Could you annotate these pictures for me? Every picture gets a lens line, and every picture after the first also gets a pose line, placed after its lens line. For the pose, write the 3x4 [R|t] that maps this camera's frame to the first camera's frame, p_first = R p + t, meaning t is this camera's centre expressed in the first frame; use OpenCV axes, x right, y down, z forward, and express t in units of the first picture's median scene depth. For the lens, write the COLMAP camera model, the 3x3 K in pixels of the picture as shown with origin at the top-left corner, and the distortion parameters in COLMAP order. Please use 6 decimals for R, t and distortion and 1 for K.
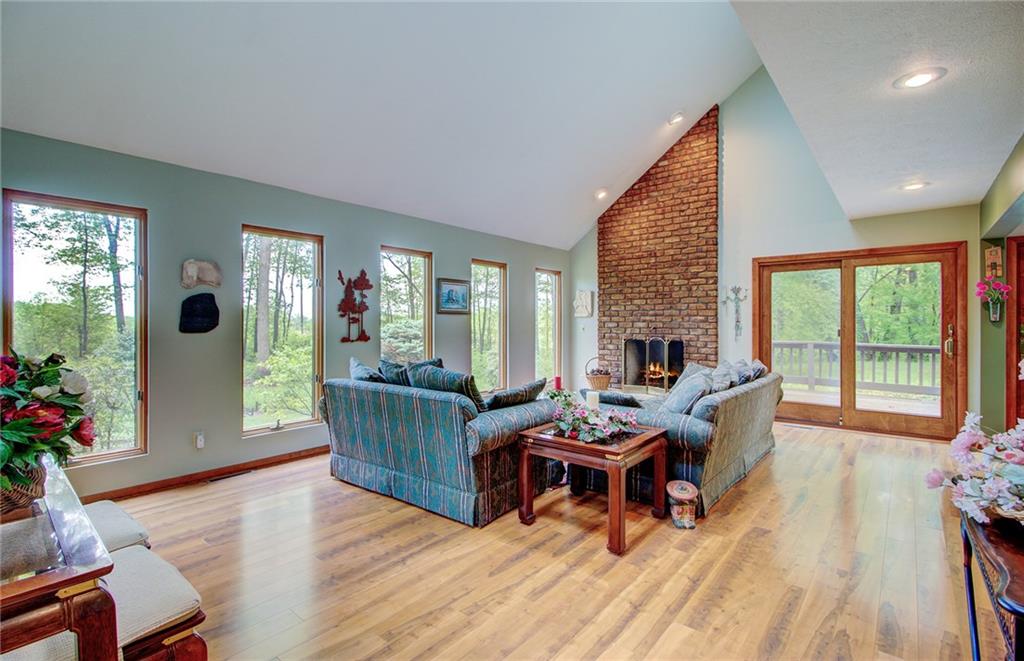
lens RADIAL K [[471.2, 0, 512.2], [0, 471.2, 324.3], [0, 0, 1]] dist [0.003400, -0.007501]
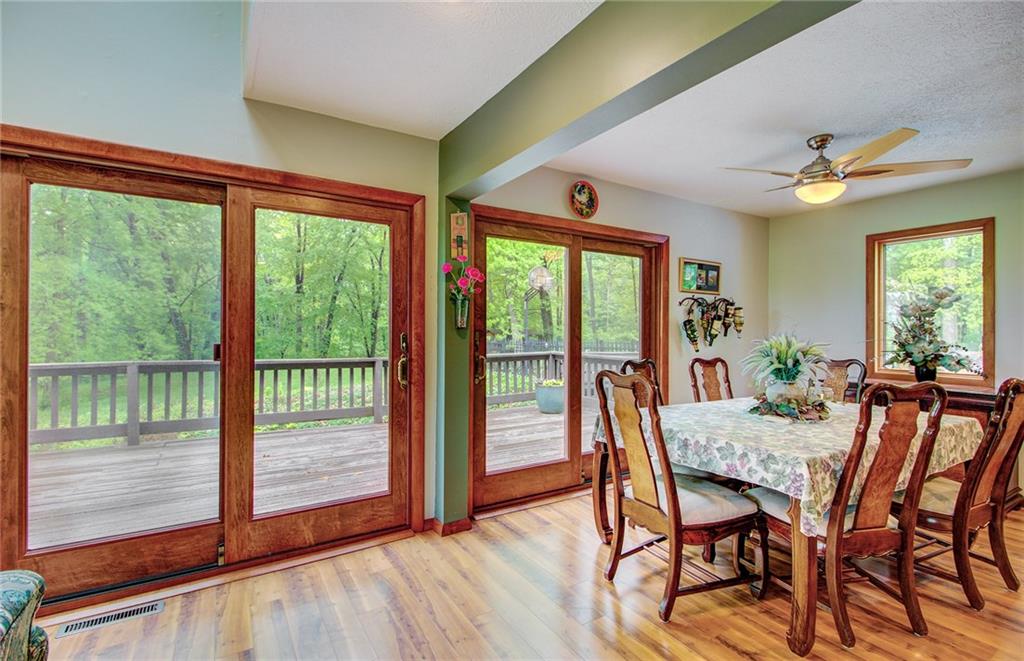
lens RADIAL K [[471.2, 0, 511.5], [0, 471.2, 329.8], [0, 0, 1]] dist [0.003400, -0.007501]
pose [[0.307898, 0.005563, 0.951403, 0.369697], [-0.000826, 0.999984, -0.005580, -0.000123], [-0.951419, 0.000932, 0.307898, 0.620050]]
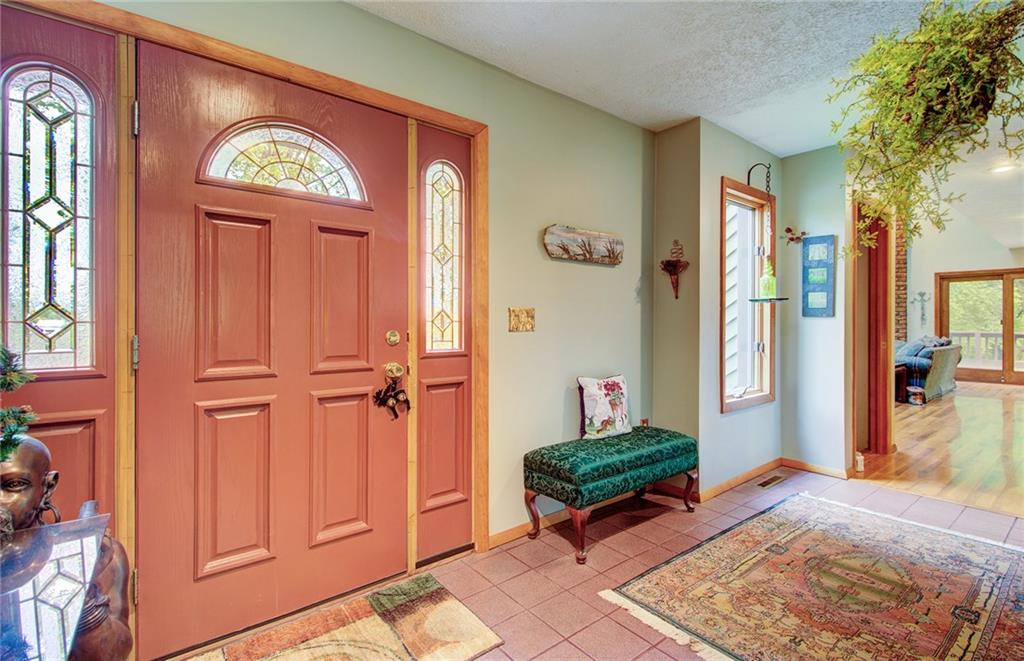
lens RADIAL K [[471.2, 0, 511.8], [0, 471.2, 325.0], [0, 0, 1]] dist [0.003400, -0.007501]
pose [[0.978152, 0.001915, -0.207881, -0.561791], [-0.001109, 0.999991, 0.003991, 0.024366], [0.207887, -0.003673, 0.978146, -0.843578]]
